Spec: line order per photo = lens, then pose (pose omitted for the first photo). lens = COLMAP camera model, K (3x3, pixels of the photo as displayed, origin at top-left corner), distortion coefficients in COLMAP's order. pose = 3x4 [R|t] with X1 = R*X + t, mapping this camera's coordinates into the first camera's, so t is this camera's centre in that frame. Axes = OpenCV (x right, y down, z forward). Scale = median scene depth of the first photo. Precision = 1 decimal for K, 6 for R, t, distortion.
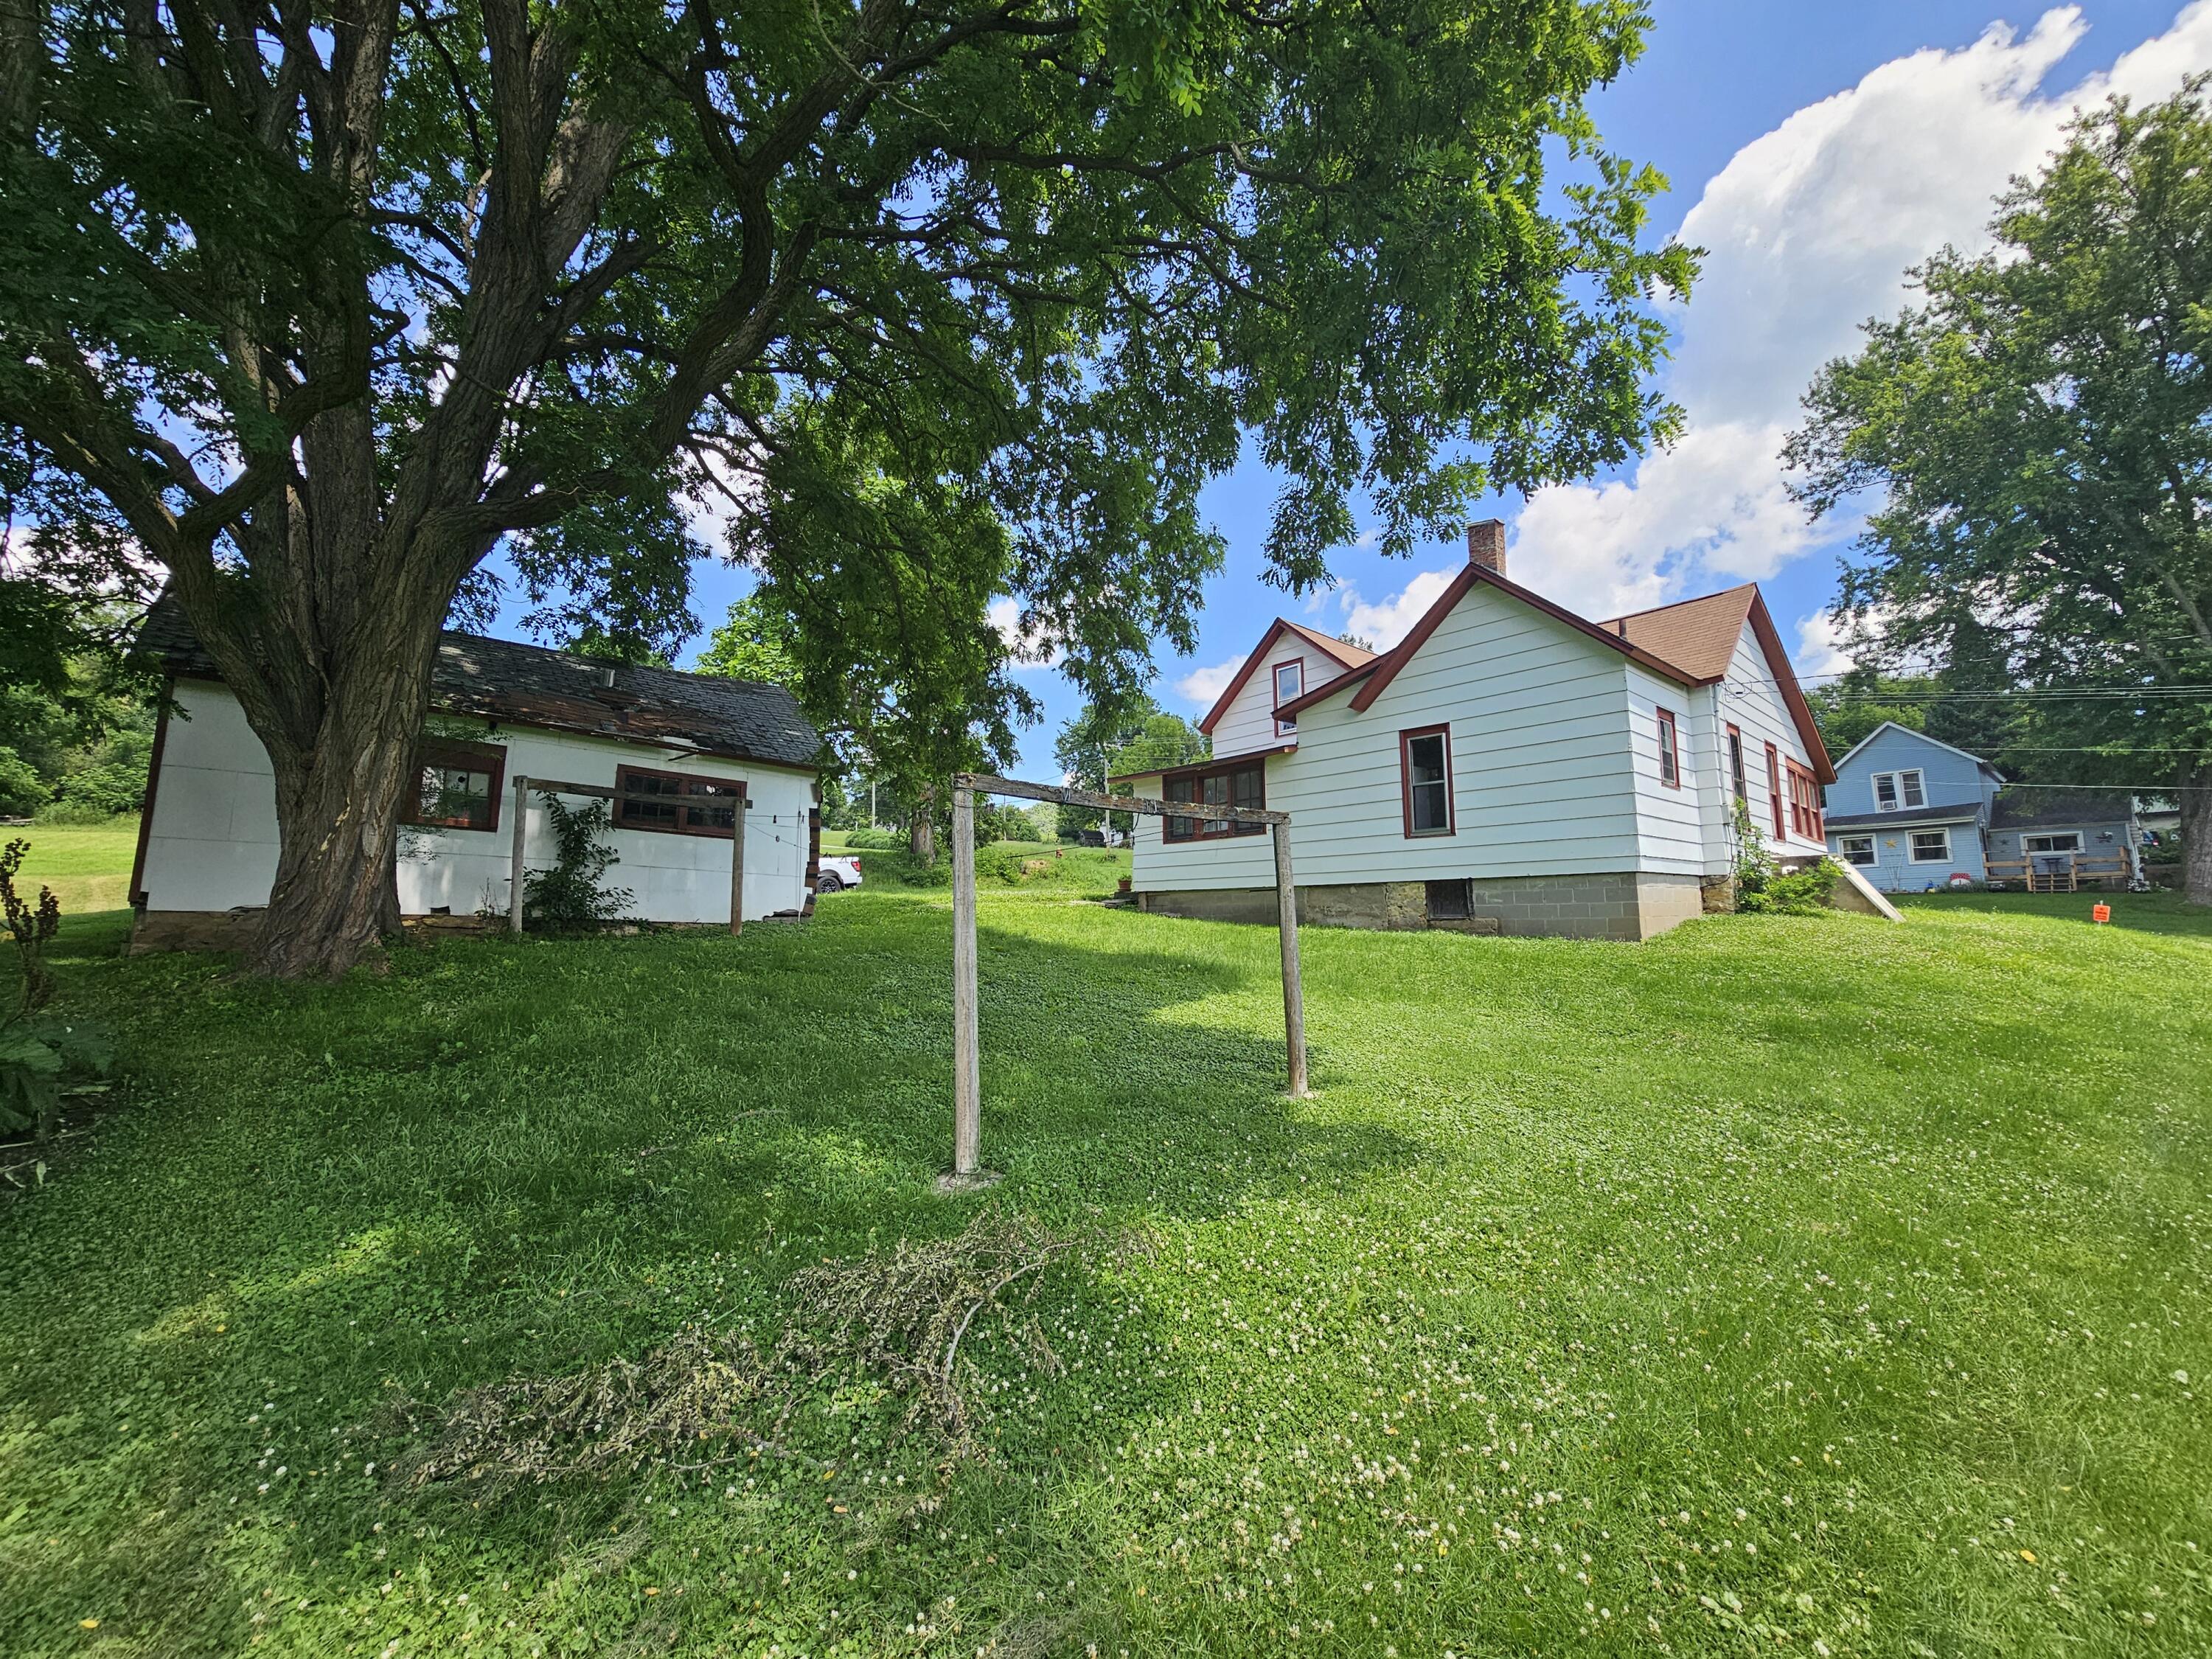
lens RADIAL K [[911.7, 0, 1107.0], [0, 911.7, 818.6], [0, 0, 1]] dist [-0.001530, -0.000170]
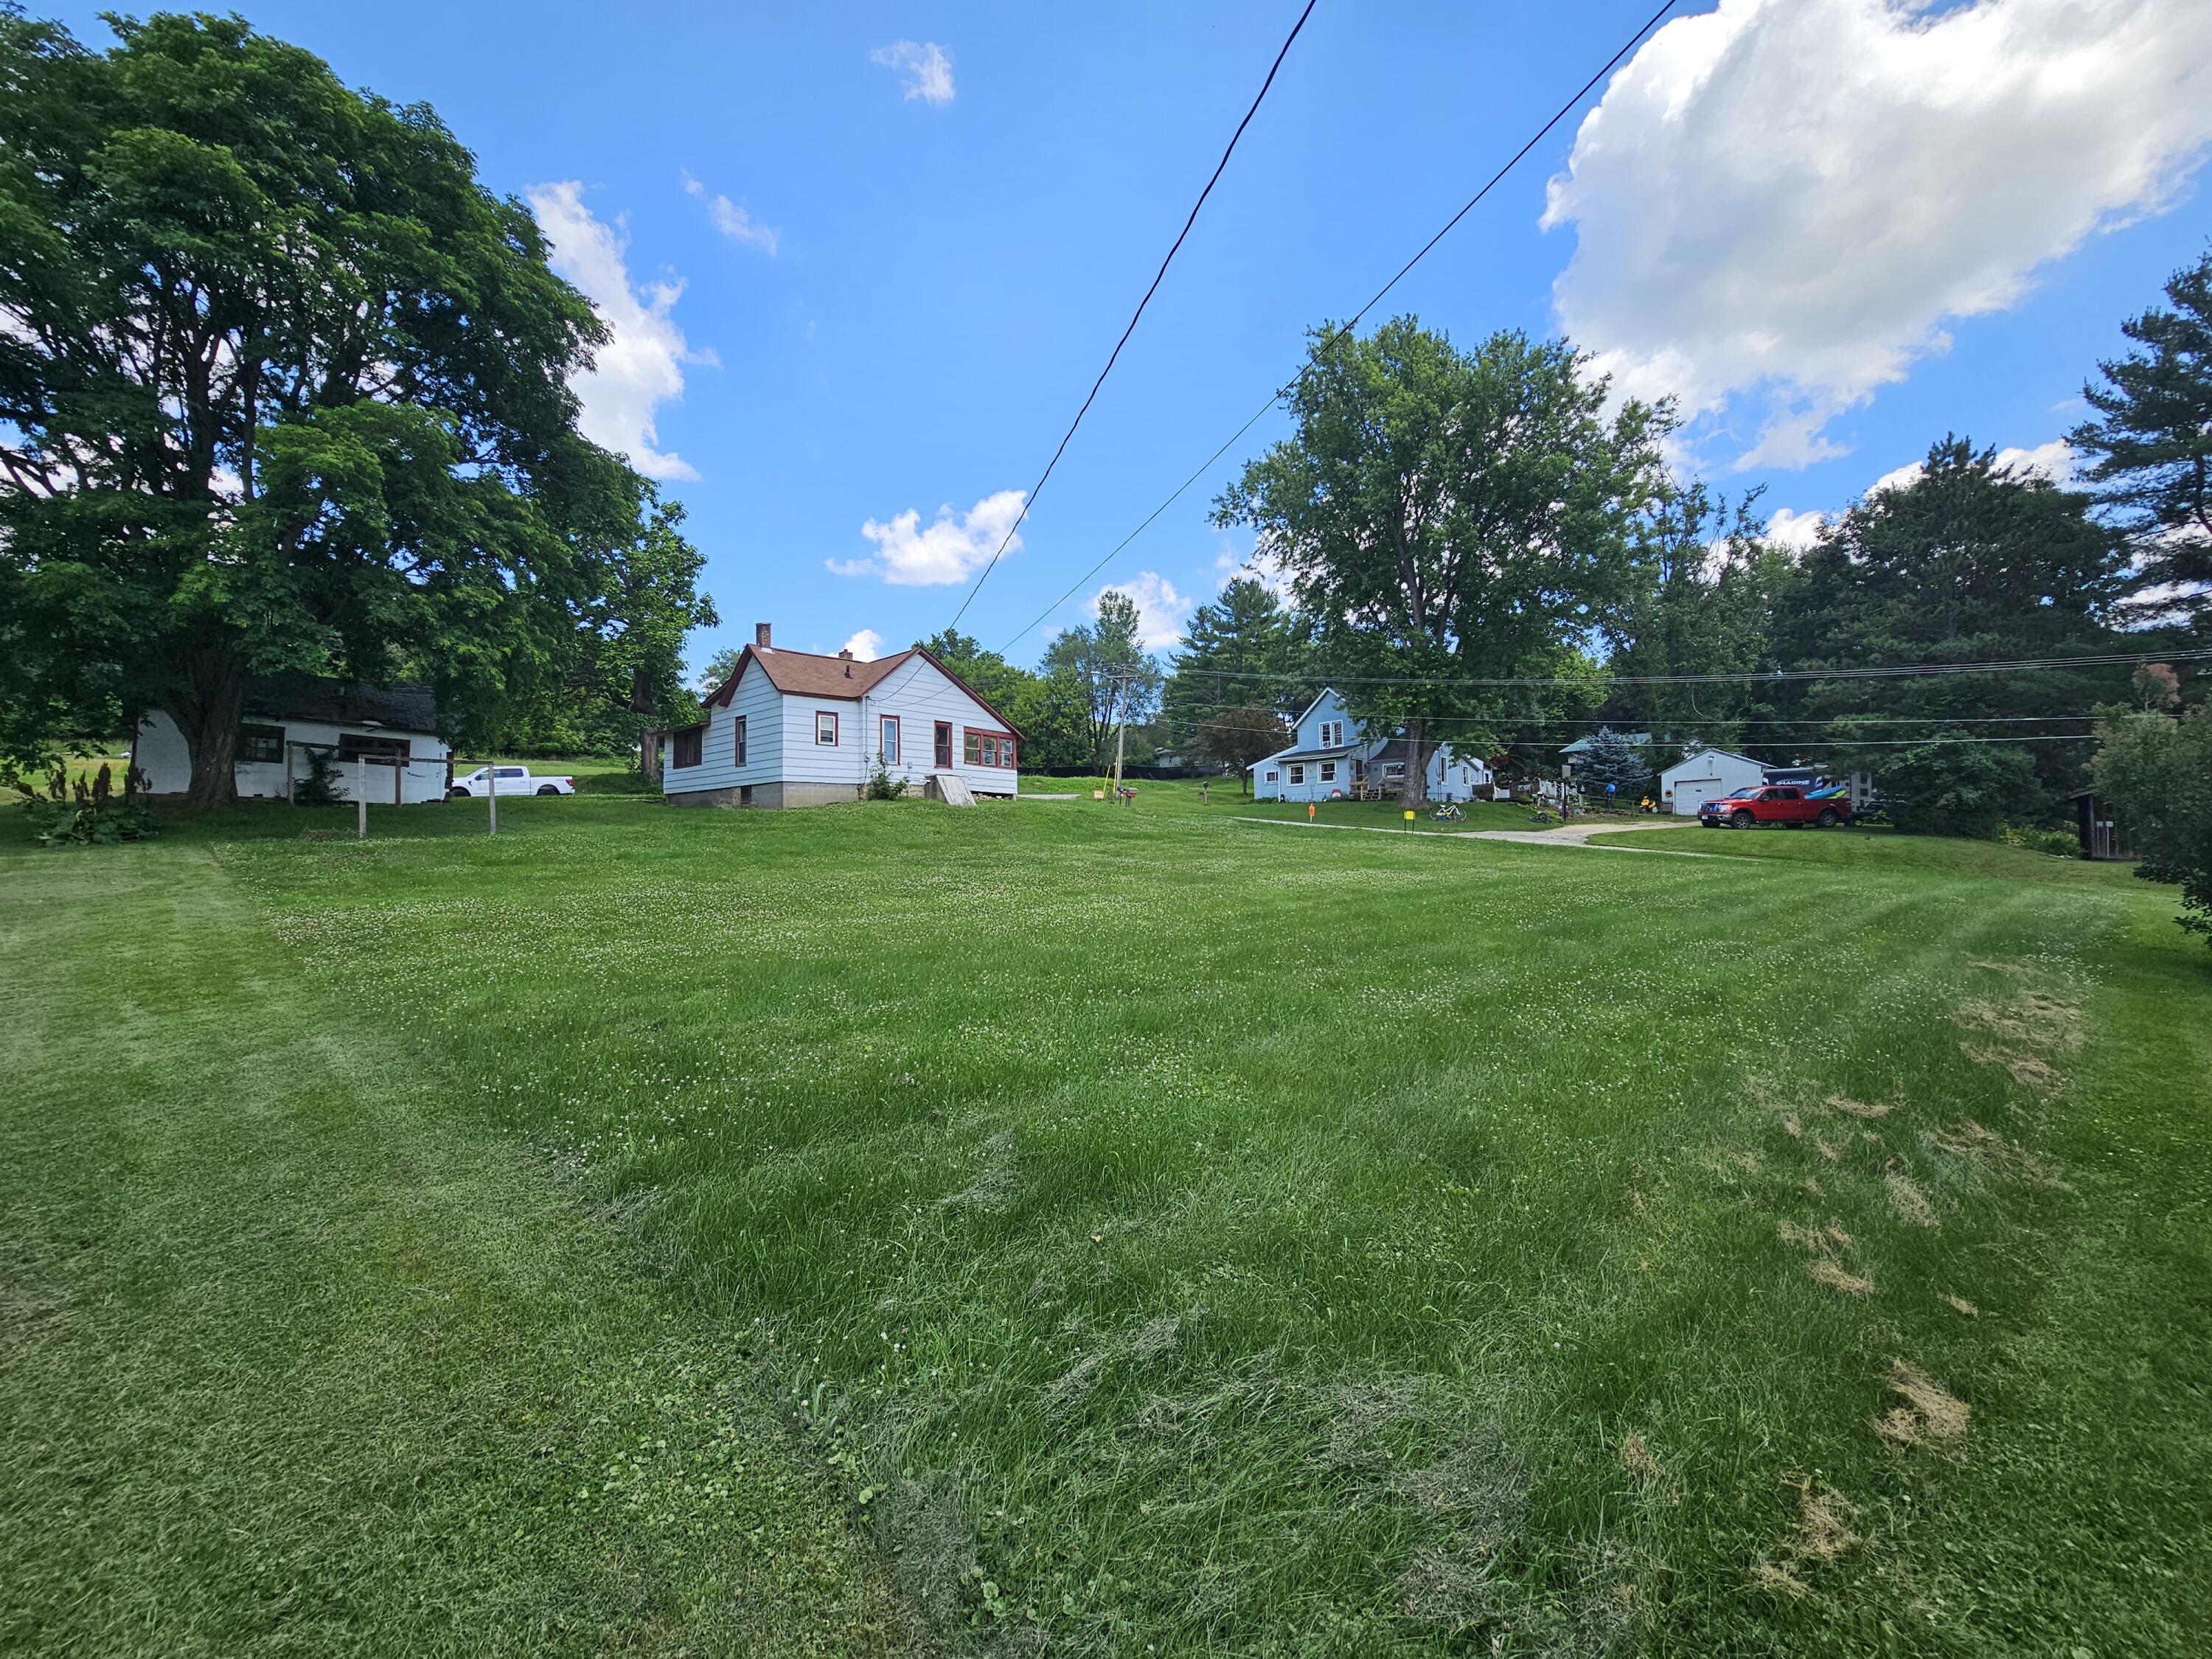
lens RADIAL K [[911.7, 0, 1107.0], [0, 911.7, 818.6], [0, 0, 1]] dist [-0.001530, -0.000170]
pose [[0.997310, -0.001894, 0.073269, 1.280127], [-0.004089, 0.996671, 0.081432, -0.043530], [-0.073179, -0.081512, 0.993982, -1.508547]]
